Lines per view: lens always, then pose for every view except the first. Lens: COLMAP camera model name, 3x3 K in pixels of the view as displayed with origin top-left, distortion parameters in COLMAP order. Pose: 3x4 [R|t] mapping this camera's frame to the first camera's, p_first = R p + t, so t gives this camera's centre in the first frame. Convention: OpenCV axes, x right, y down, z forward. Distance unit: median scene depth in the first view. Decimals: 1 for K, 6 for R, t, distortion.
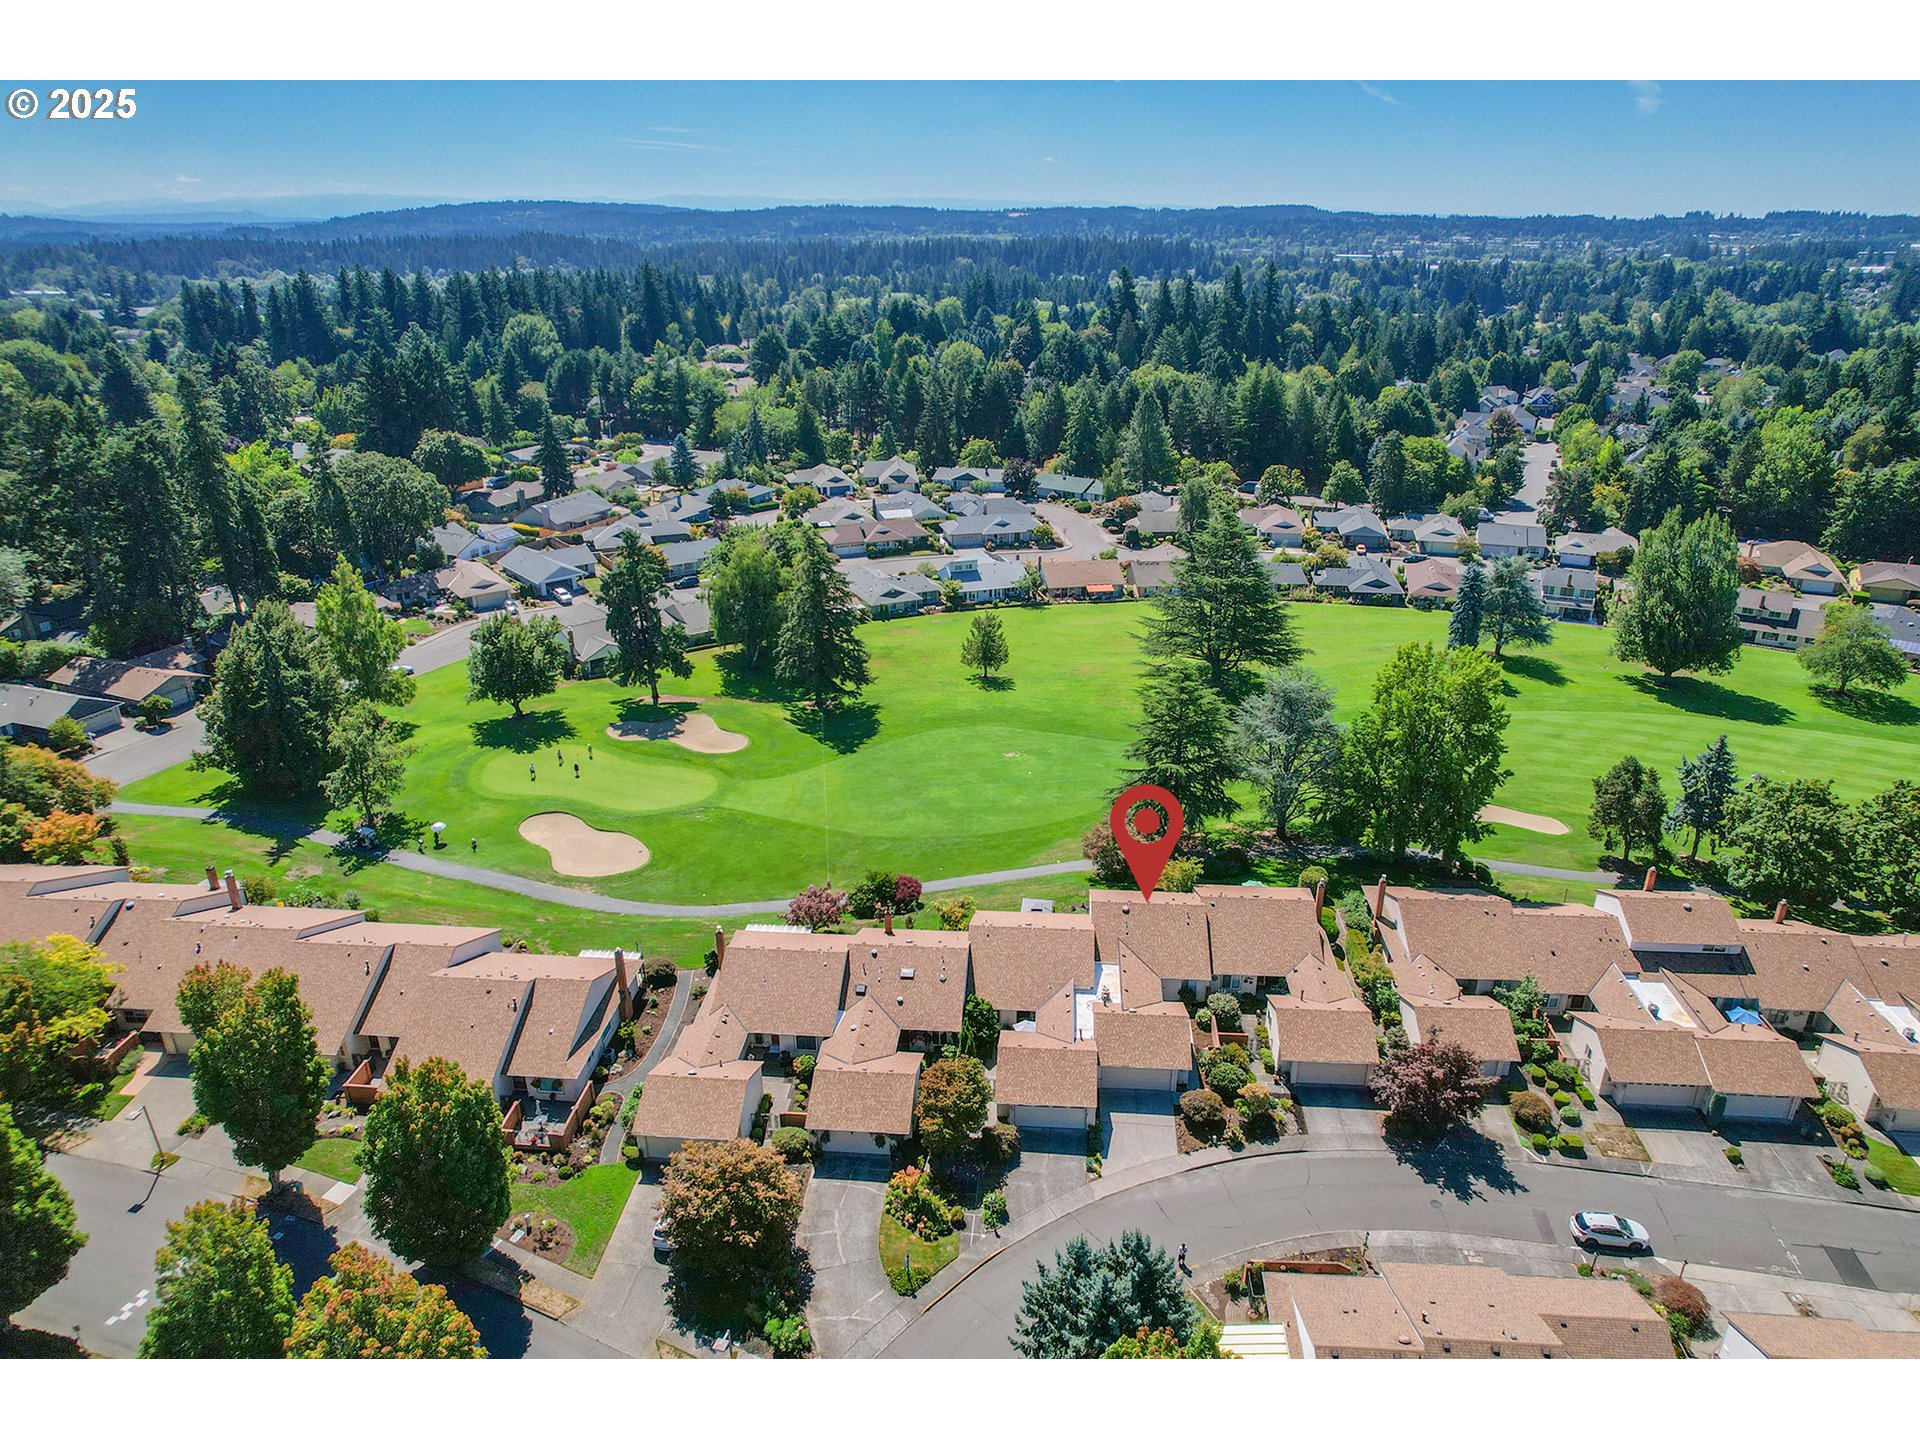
lens RADIAL K [[1220.6, 0, 960.0], [0, 1220.6, 720.0], [0, 0, 1]] dist [-0.012205, -0.000787]
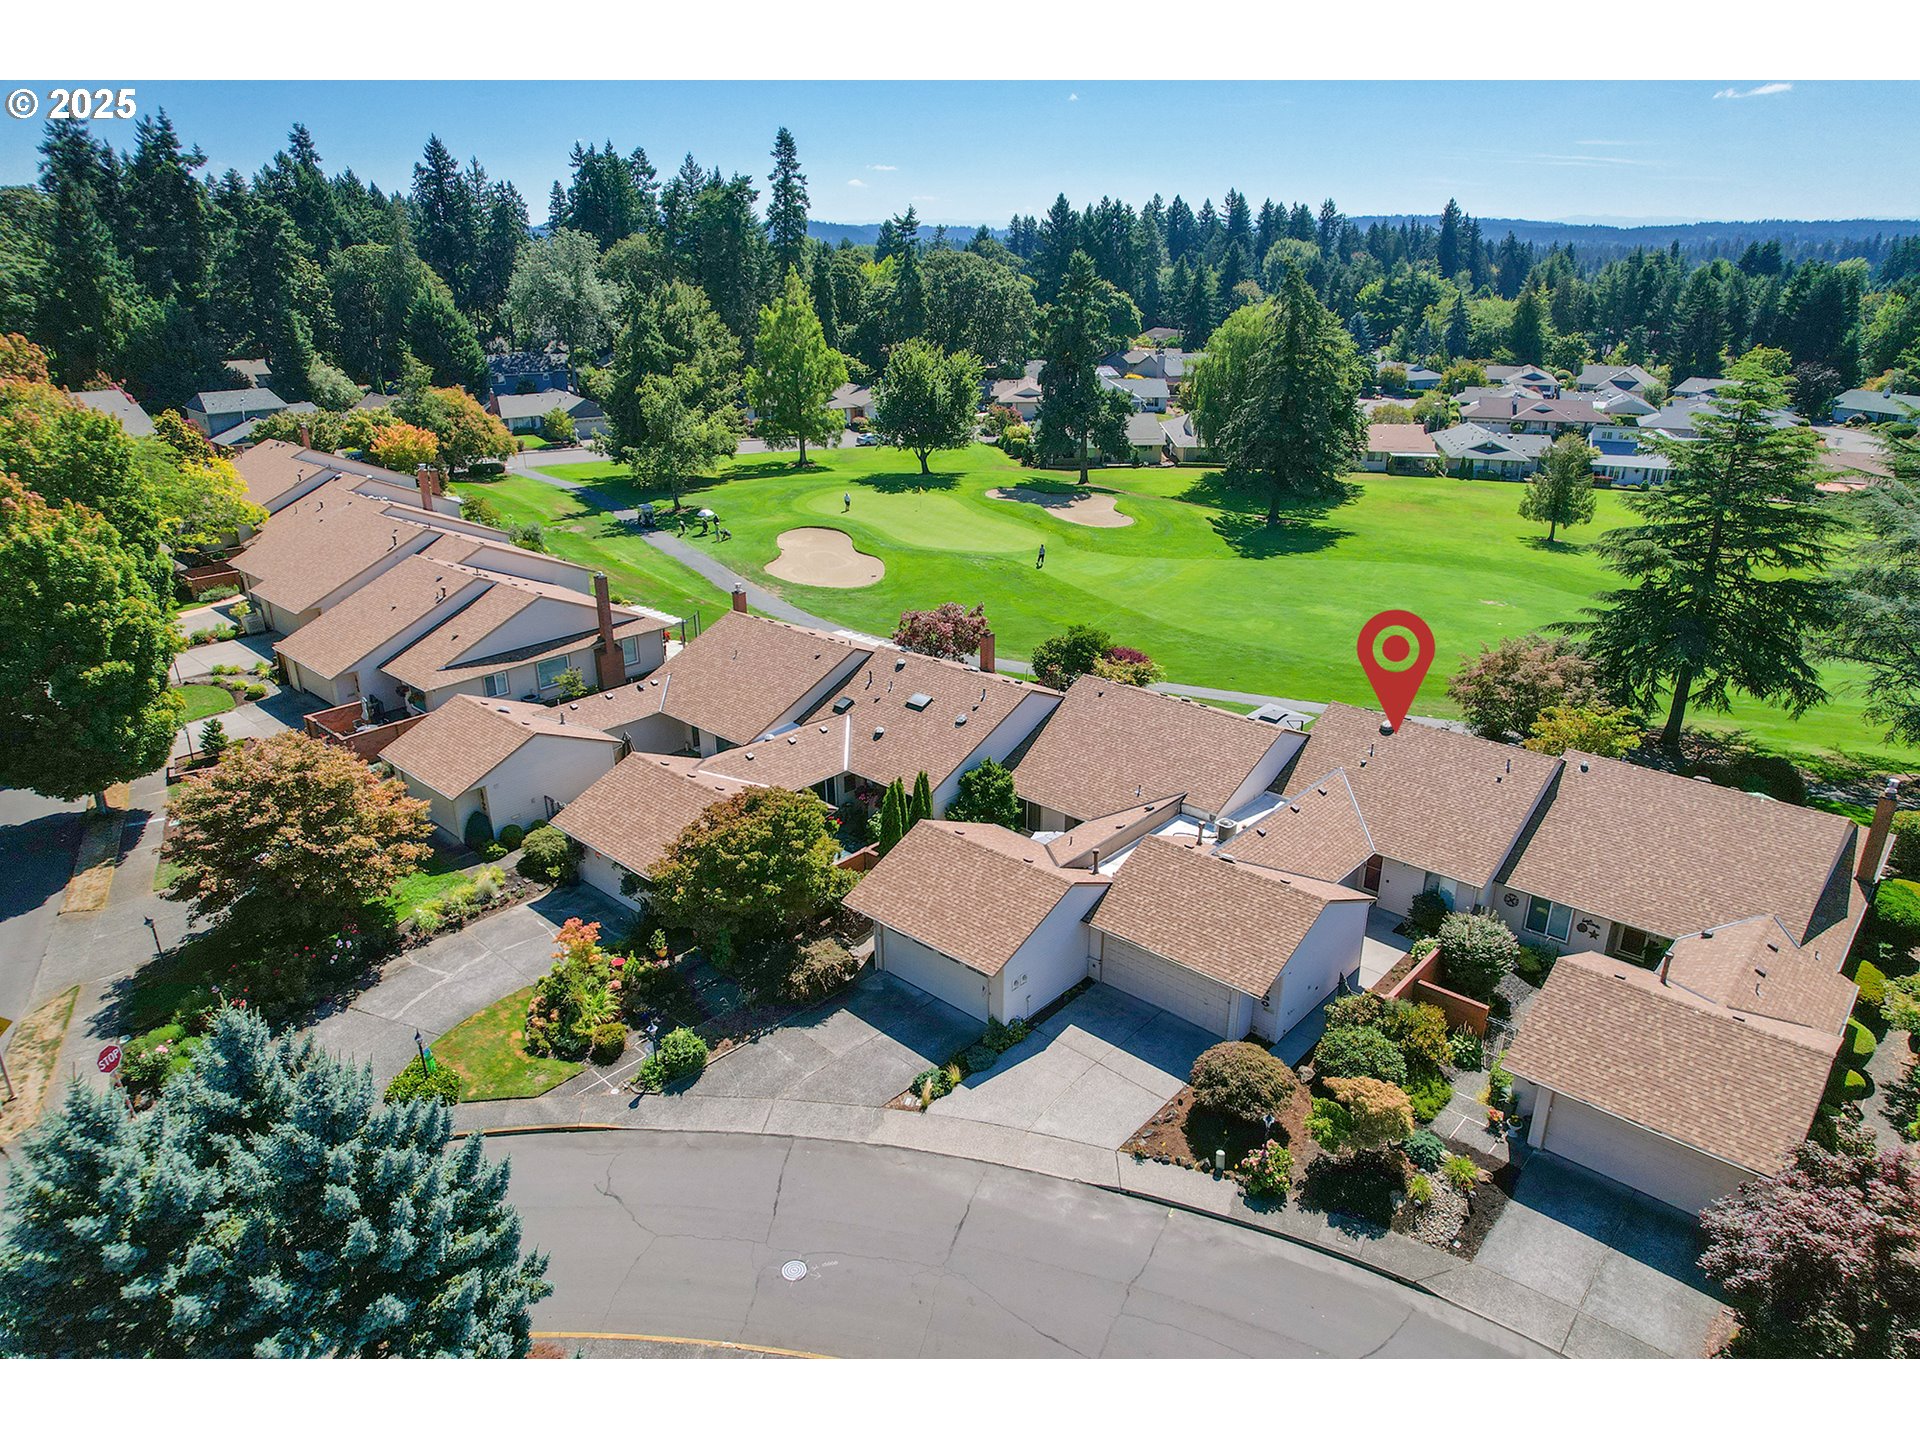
lens RADIAL K [[1220.6, 0, 960.0], [0, 1220.6, 720.0], [0, 0, 1]] dist [-0.012205, -0.000787]
pose [[0.796157, 0.228902, -0.560123, 0.314418], [-0.233794, 0.970167, 0.064159, 0.184518], [0.558099, 0.079872, 0.825921, 0.567593]]
